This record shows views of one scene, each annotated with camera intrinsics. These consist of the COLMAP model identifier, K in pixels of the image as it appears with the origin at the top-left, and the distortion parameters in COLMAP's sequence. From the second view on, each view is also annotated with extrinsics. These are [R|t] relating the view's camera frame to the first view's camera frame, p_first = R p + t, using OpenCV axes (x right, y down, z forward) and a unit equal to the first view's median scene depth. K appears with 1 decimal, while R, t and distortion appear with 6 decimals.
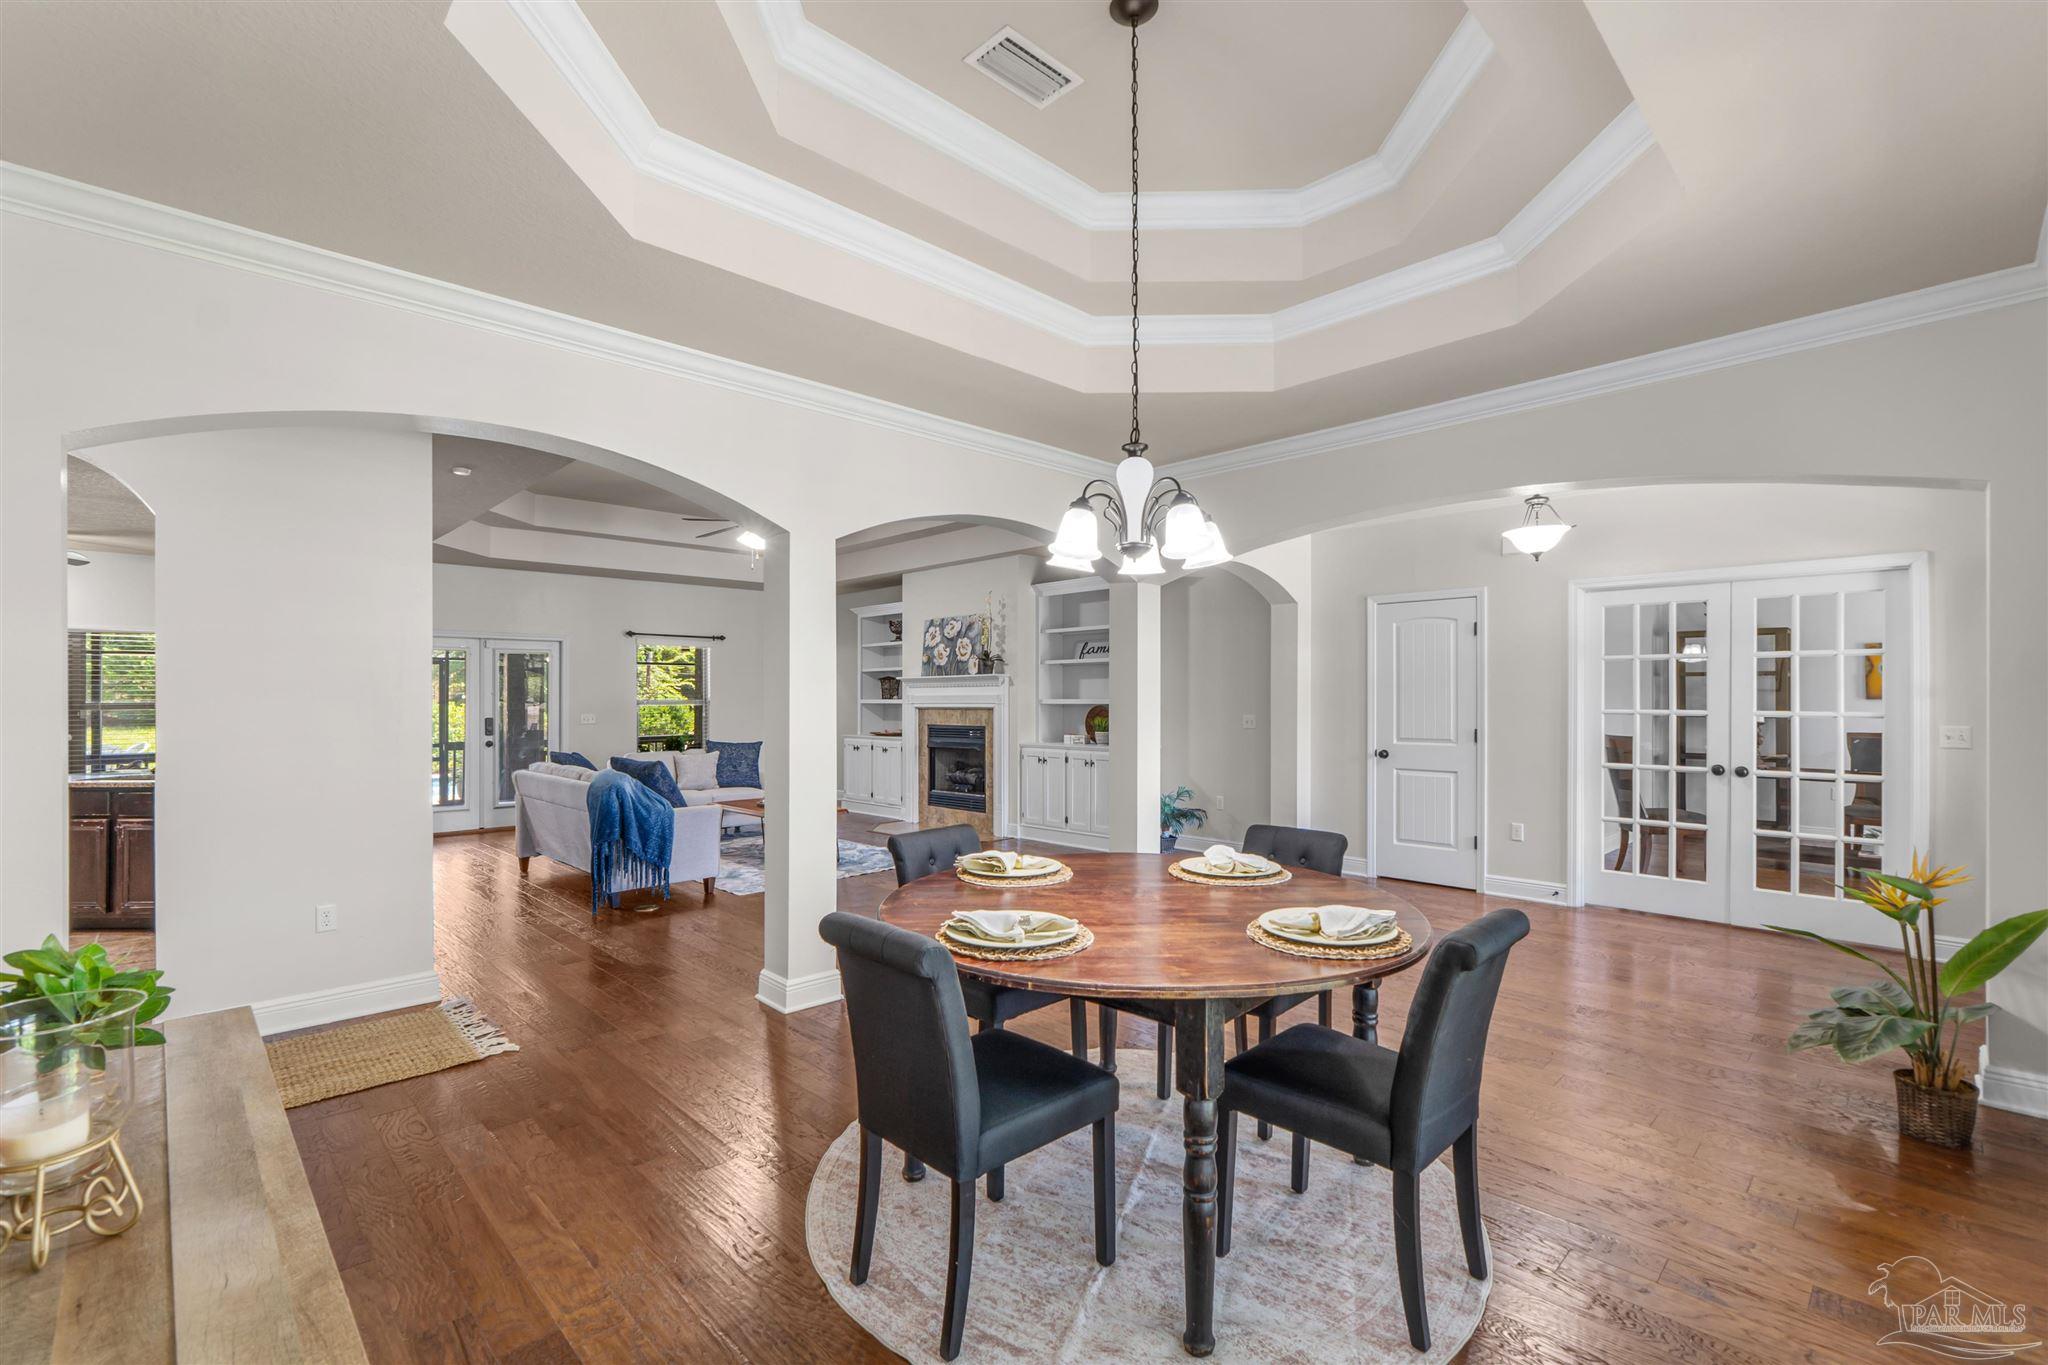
lens RADIAL K [[883.7, 0, 1013.3], [0, 883.7, 684.2], [0, 0, 1]] dist [-0.000863, -0.000041]
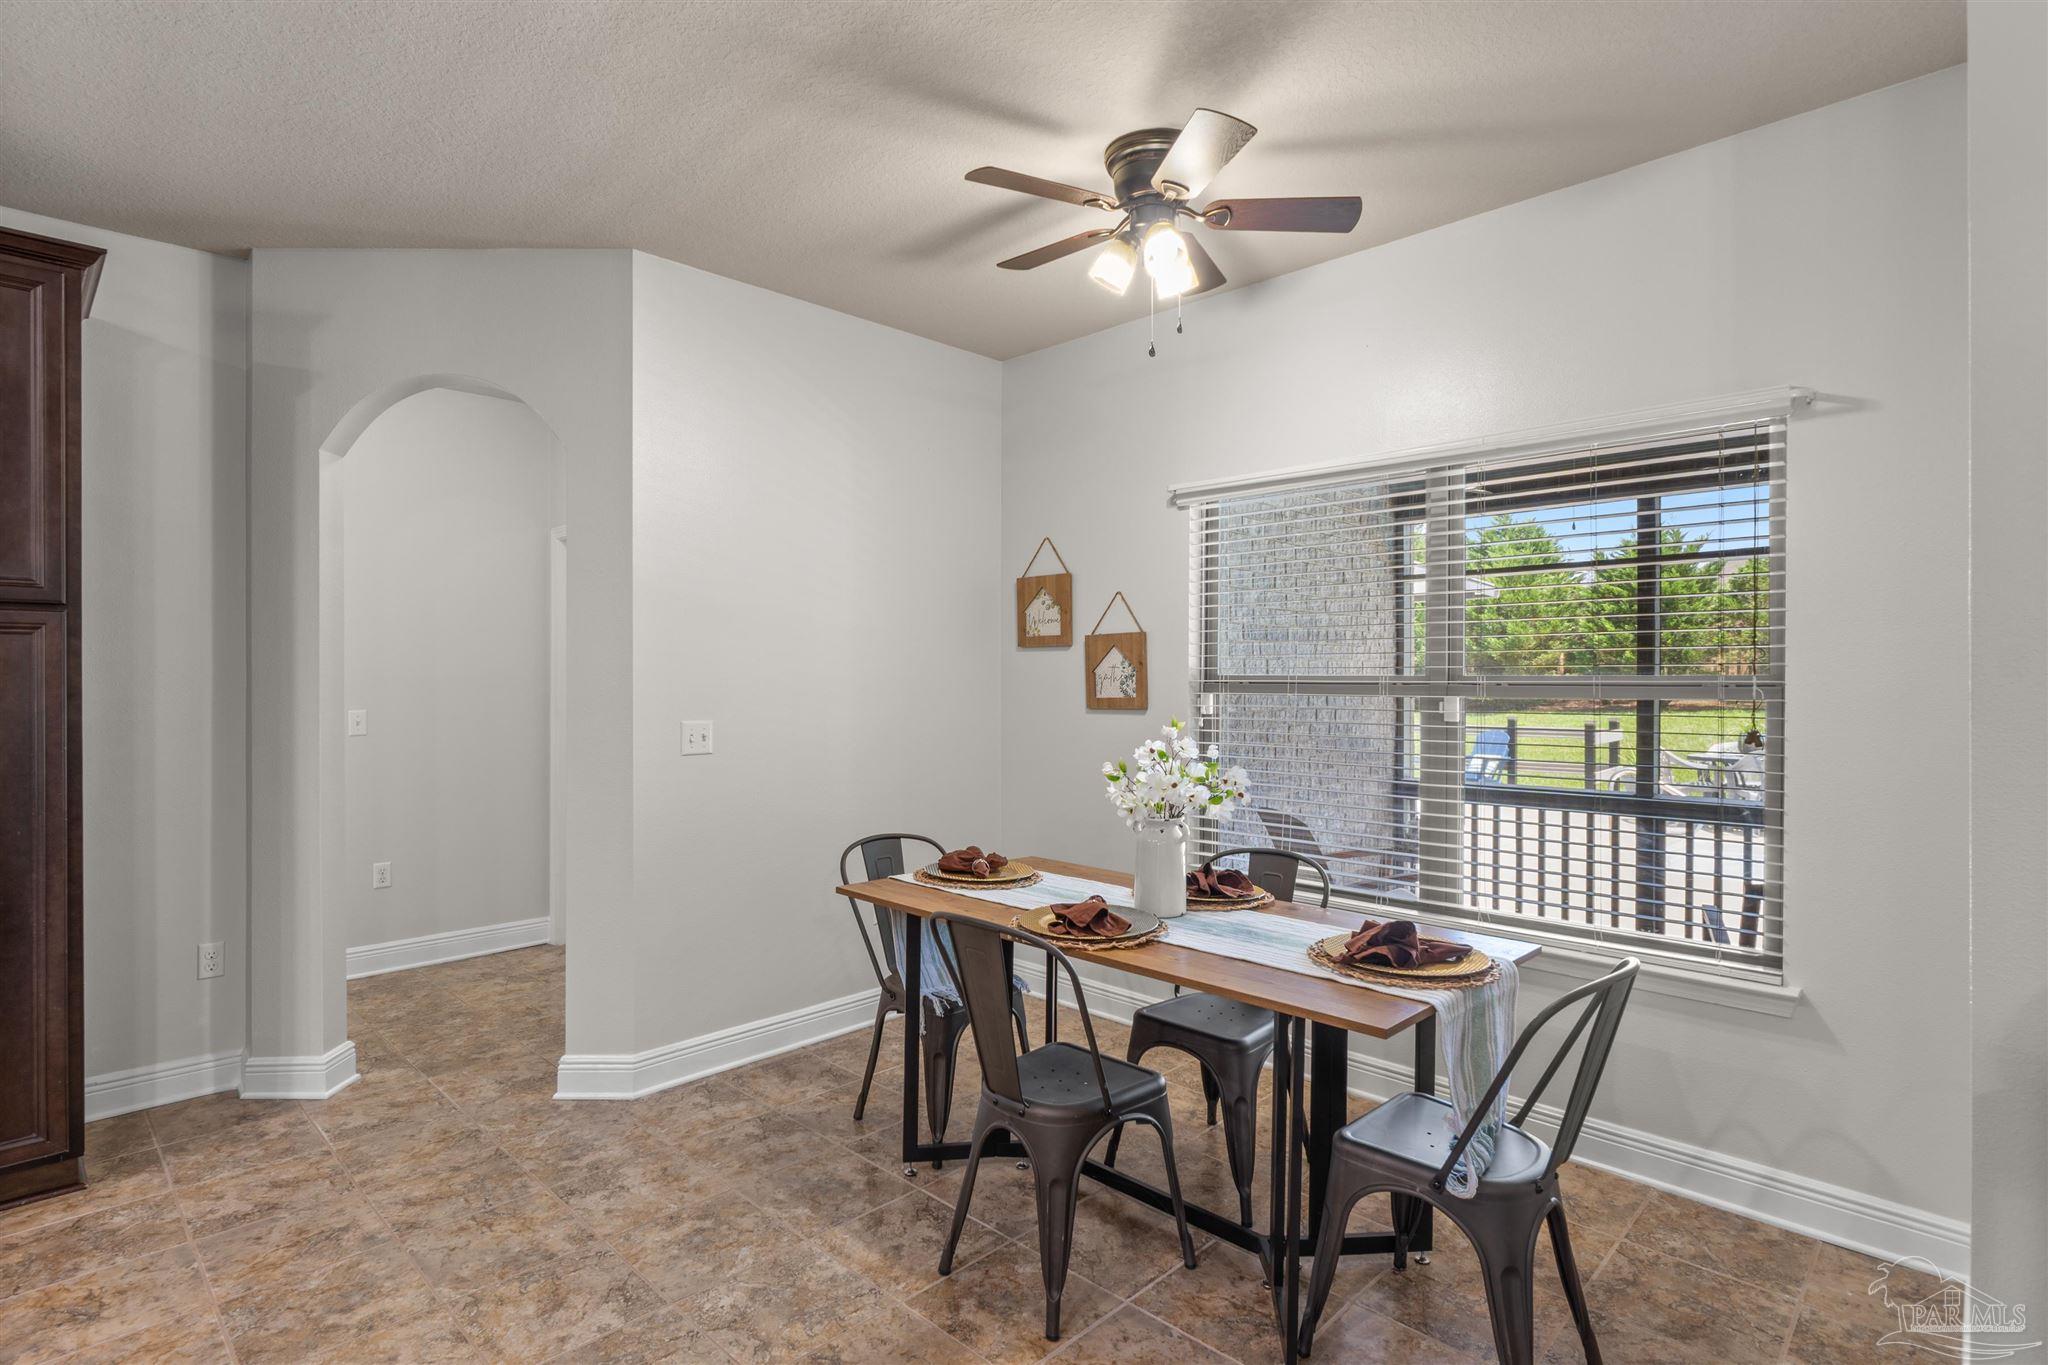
lens RADIAL K [[997.6, 0, 1013.8], [0, 997.6, 675.0], [0, 0, 1]] dist [-0.000792, -0.000210]
pose [[0.024518, 0.003944, -0.999692, -0.610534], [0.012382, 0.999914, 0.004249, 0.015835], [0.999623, -0.012483, 0.024467, 0.743716]]
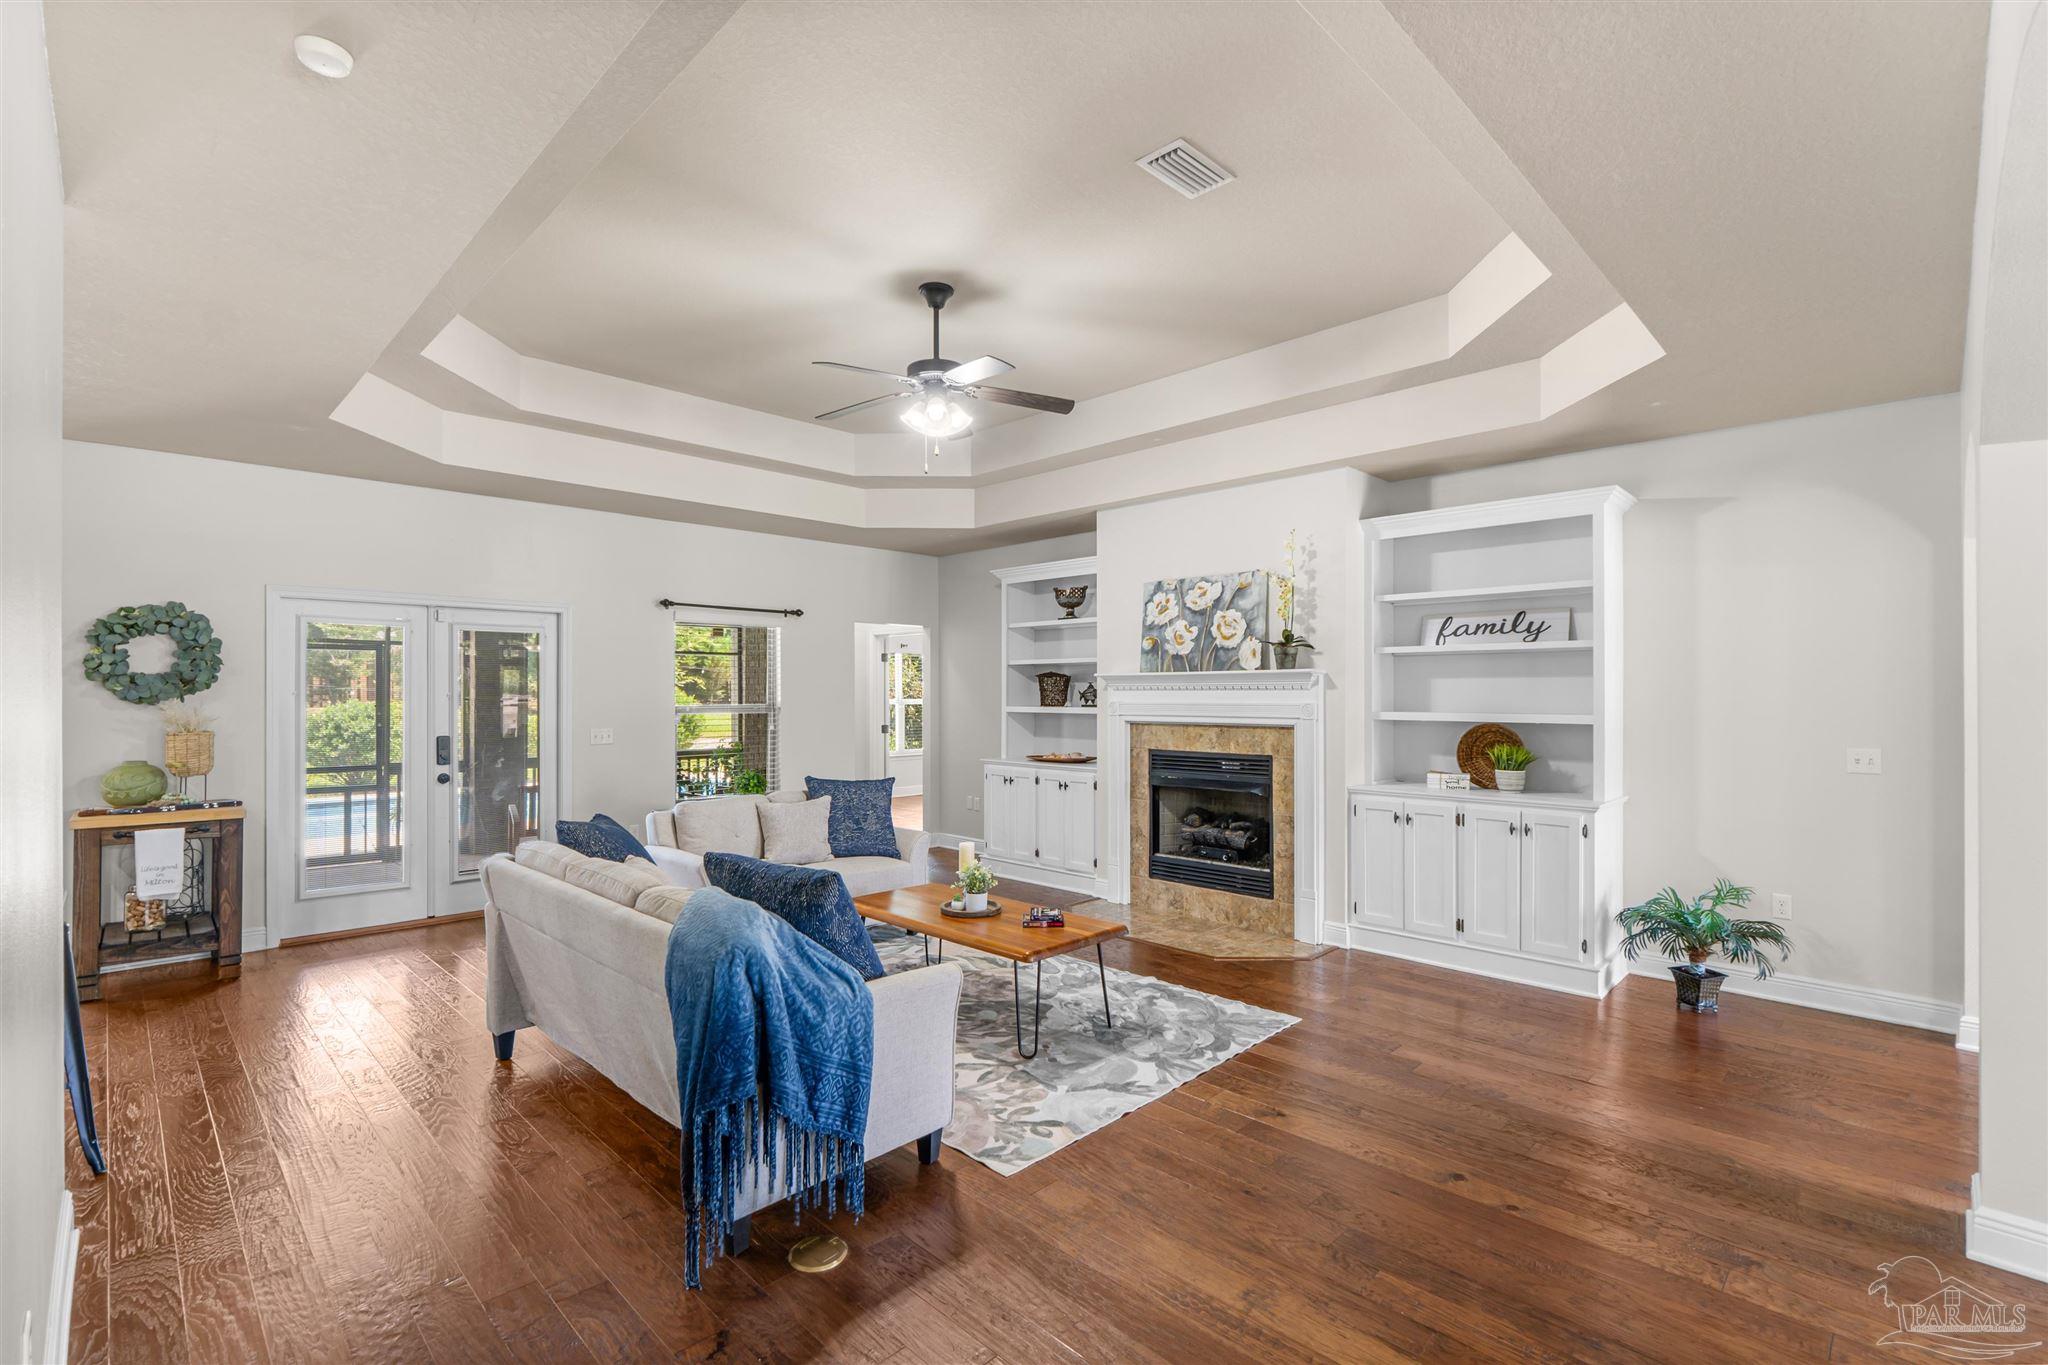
lens RADIAL K [[932.4, 0, 1026.3], [0, 932.4, 686.1], [0, 0, 1]] dist [-0.006502, -0.003677]
pose [[0.999898, 0.005649, 0.013085, -0.208411], [-0.005741, 0.999959, 0.007027, -0.003490], [-0.013045, -0.007102, 0.999890, 0.369250]]
